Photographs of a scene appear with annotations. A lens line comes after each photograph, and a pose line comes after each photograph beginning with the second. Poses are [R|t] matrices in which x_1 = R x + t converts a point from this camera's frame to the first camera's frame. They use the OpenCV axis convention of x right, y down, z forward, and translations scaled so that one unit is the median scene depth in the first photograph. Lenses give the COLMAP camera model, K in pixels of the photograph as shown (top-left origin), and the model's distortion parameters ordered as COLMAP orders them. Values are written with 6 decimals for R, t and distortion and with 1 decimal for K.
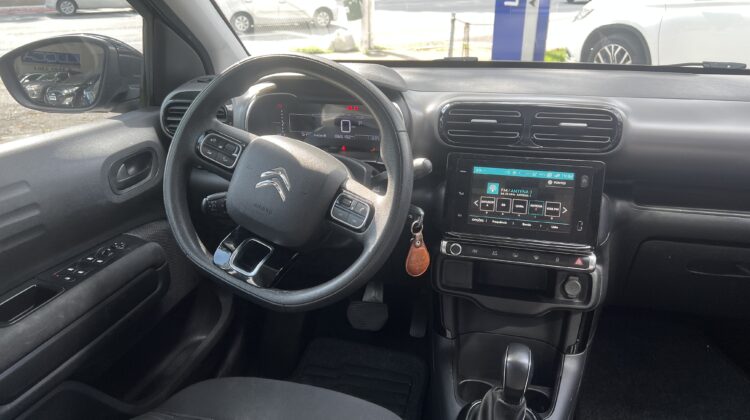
lens RADIAL K [[567.3, 0, 378.0], [0, 567.3, 206.2], [0, 0, 1]] dist [0.087116, -0.091172]
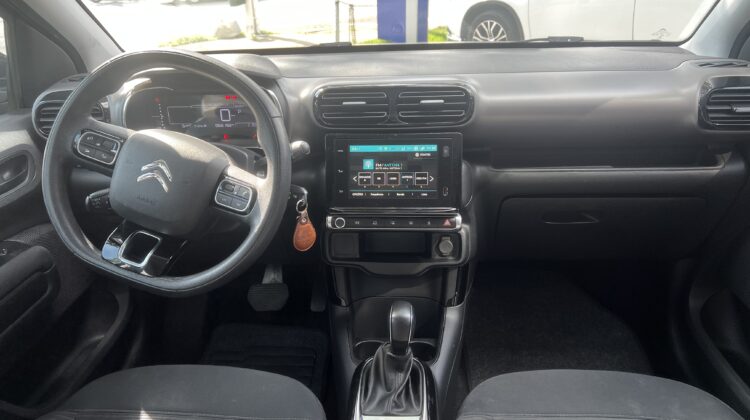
lens RADIAL K [[567.3, 0, 365.3], [0, 567.3, 202.5], [0, 0, 1]] dist [0.087116, -0.091172]
pose [[0.985417, -0.090061, 0.144367, 0.032294], [0.086848, 0.995816, 0.028415, 0.010475], [-0.146323, -0.015462, 0.989116, -0.078360]]
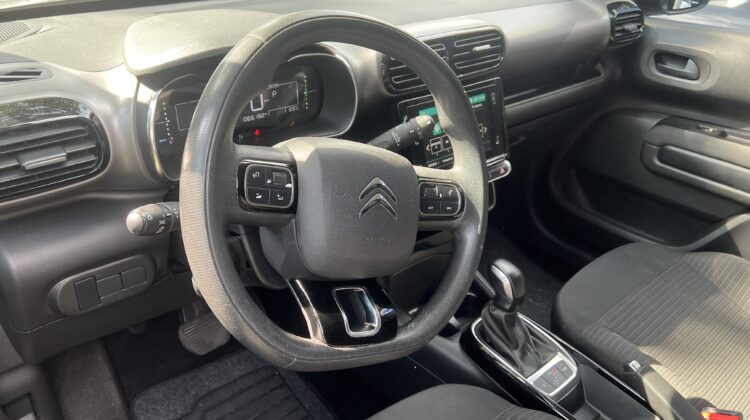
lens RADIAL K [[567.3, 0, 368.2], [0, 567.3, 208.4], [0, 0, 1]] dist [0.087116, -0.091172]
pose [[0.576846, -0.373865, 0.726274, -0.613331], [0.251684, 0.927204, 0.277397, -0.201483], [-0.777112, 0.022776, 0.628950, 0.485360]]
